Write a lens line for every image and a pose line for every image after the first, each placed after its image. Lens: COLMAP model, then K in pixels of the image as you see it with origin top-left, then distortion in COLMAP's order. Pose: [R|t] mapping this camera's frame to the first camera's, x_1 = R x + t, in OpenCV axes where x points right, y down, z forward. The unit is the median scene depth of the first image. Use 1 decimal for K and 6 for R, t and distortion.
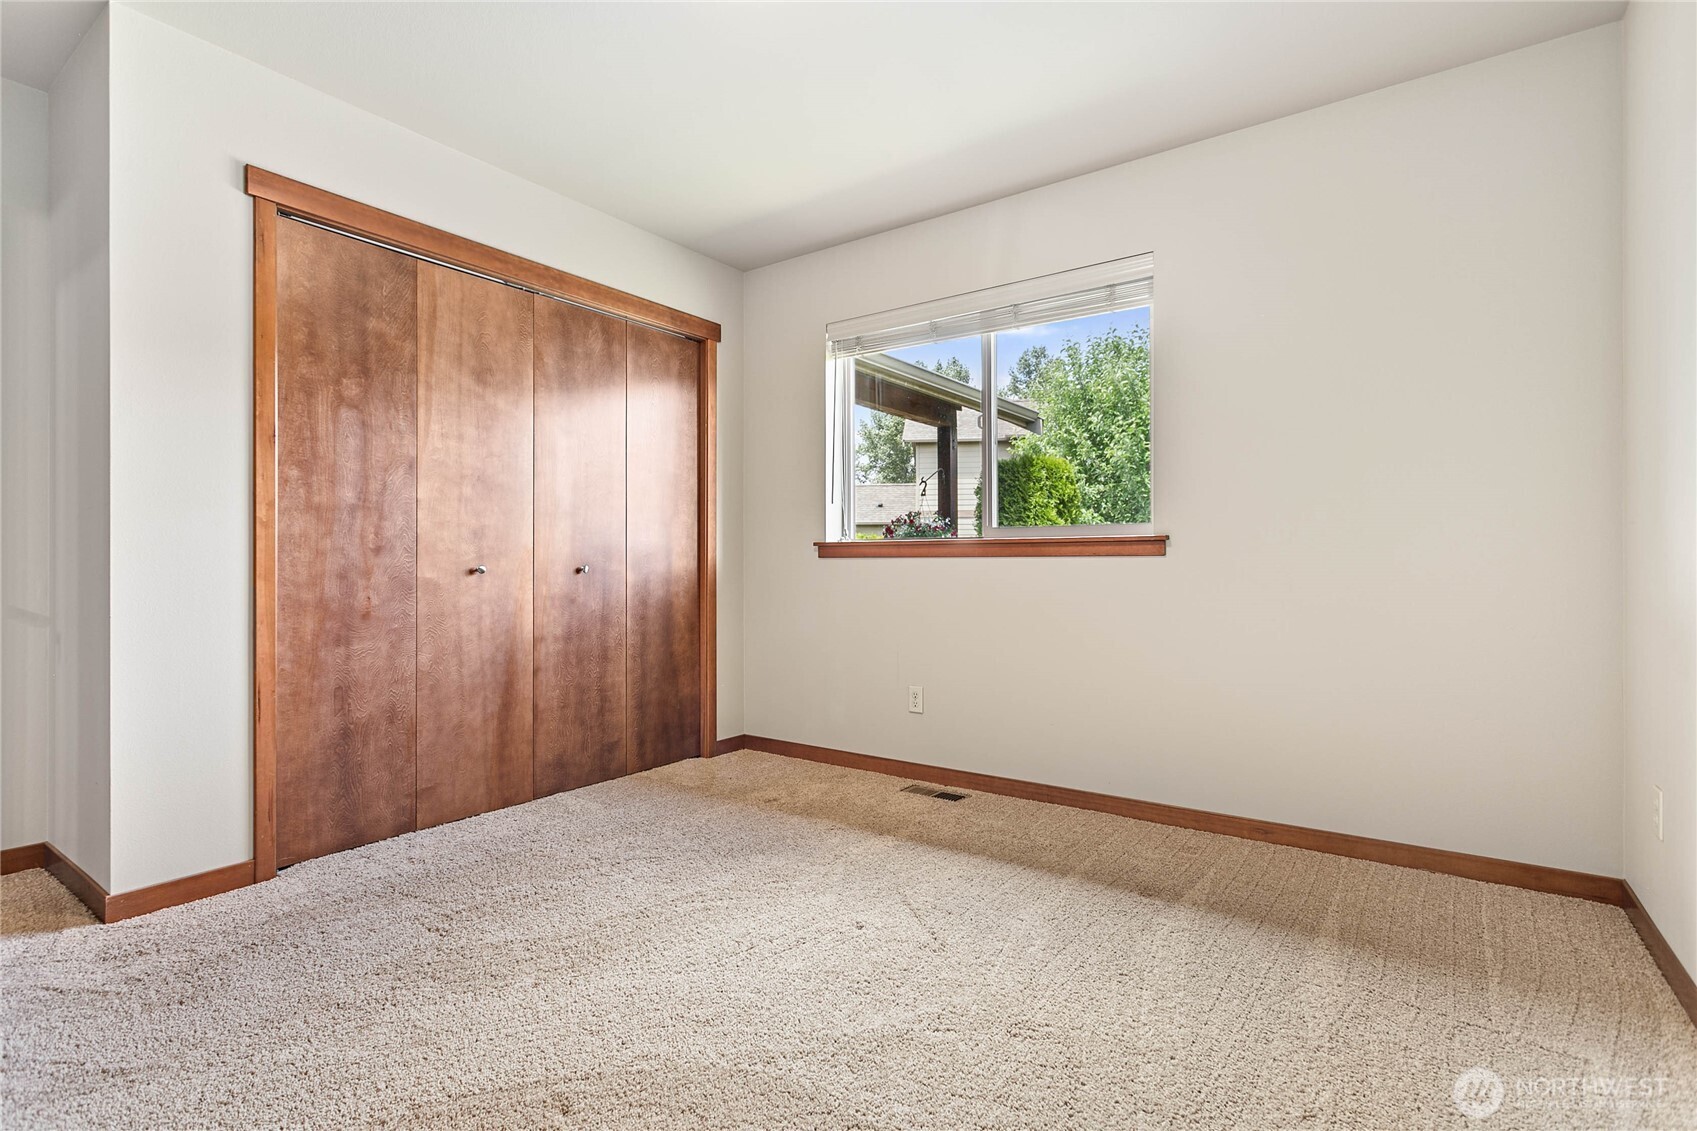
lens RADIAL K [[804.7, 0, 848.5], [0, 804.7, 565.5], [0, 0, 1]] dist [-0.002781, 0.000375]
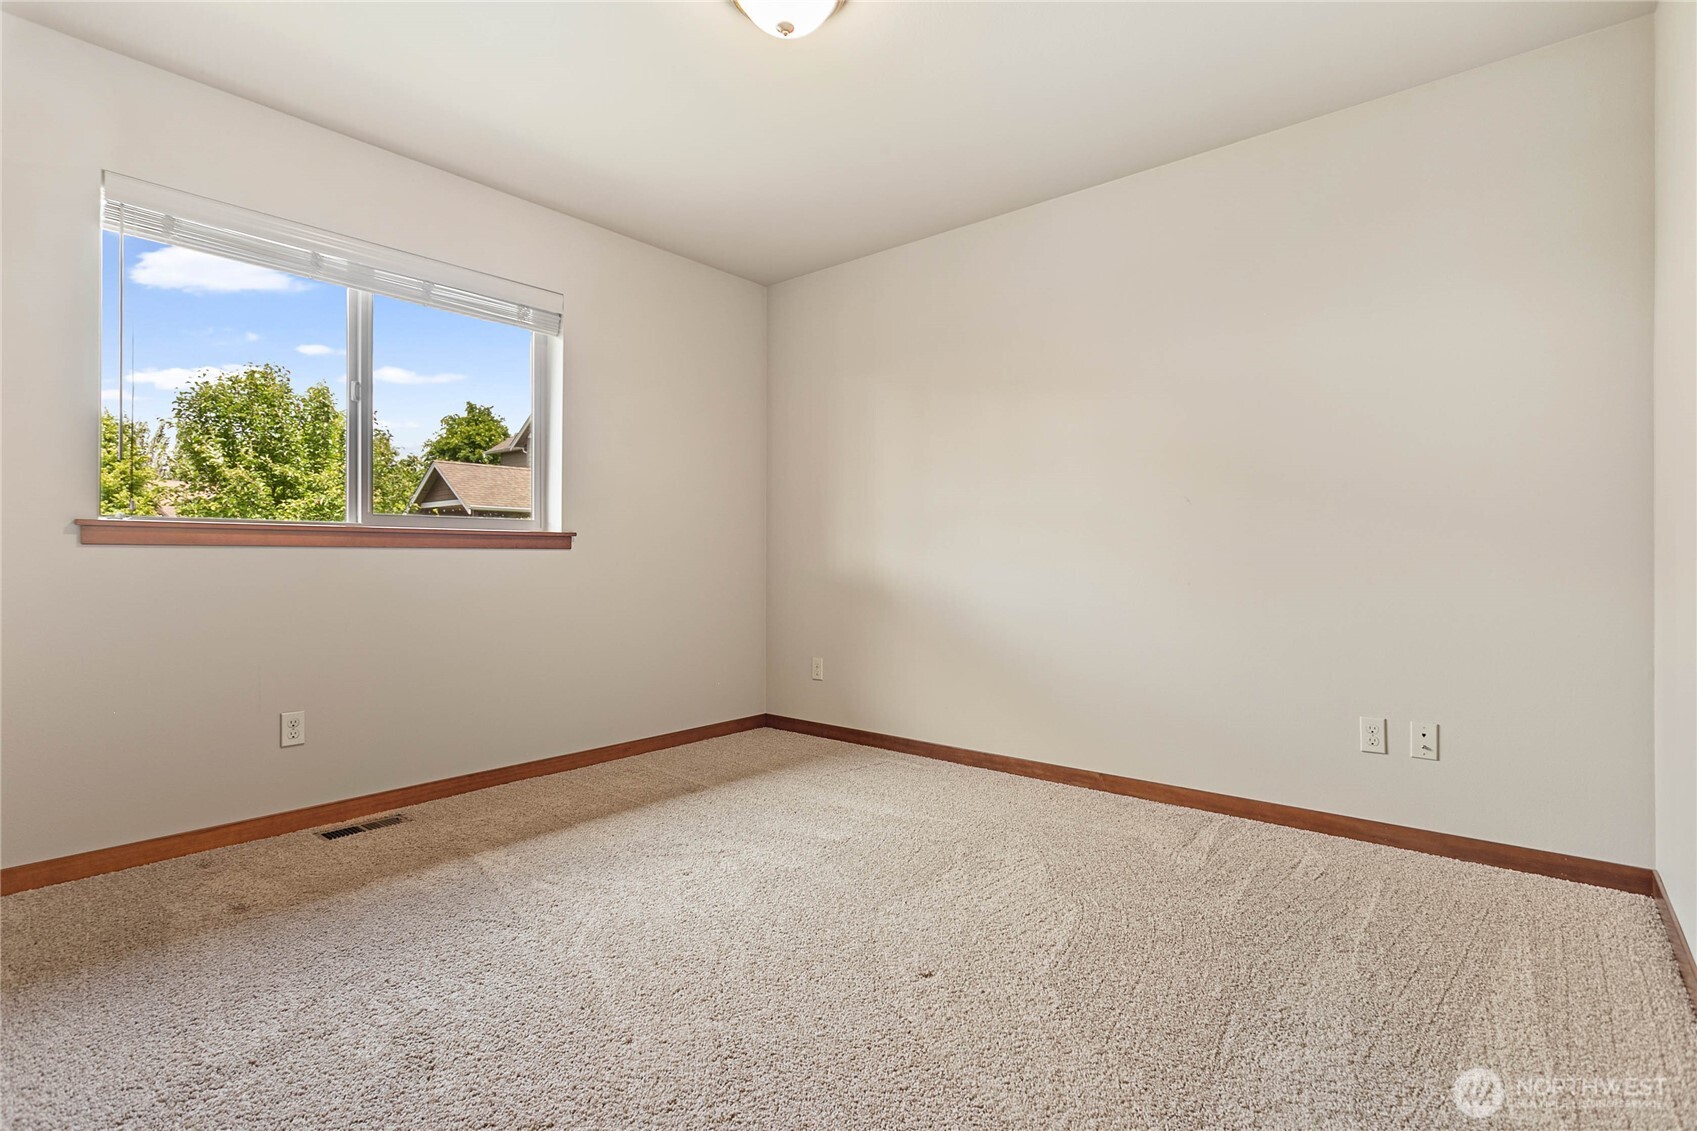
lens RADIAL K [[804.7, 0, 848.5], [0, 804.7, 565.5], [0, 0, 1]] dist [-0.002781, 0.000375]
pose [[0.078437, -0.012522, 0.996840, -0.743890], [-0.002552, 0.999915, 0.012761, -0.003689], [-0.996916, -0.003544, 0.078398, 0.460687]]
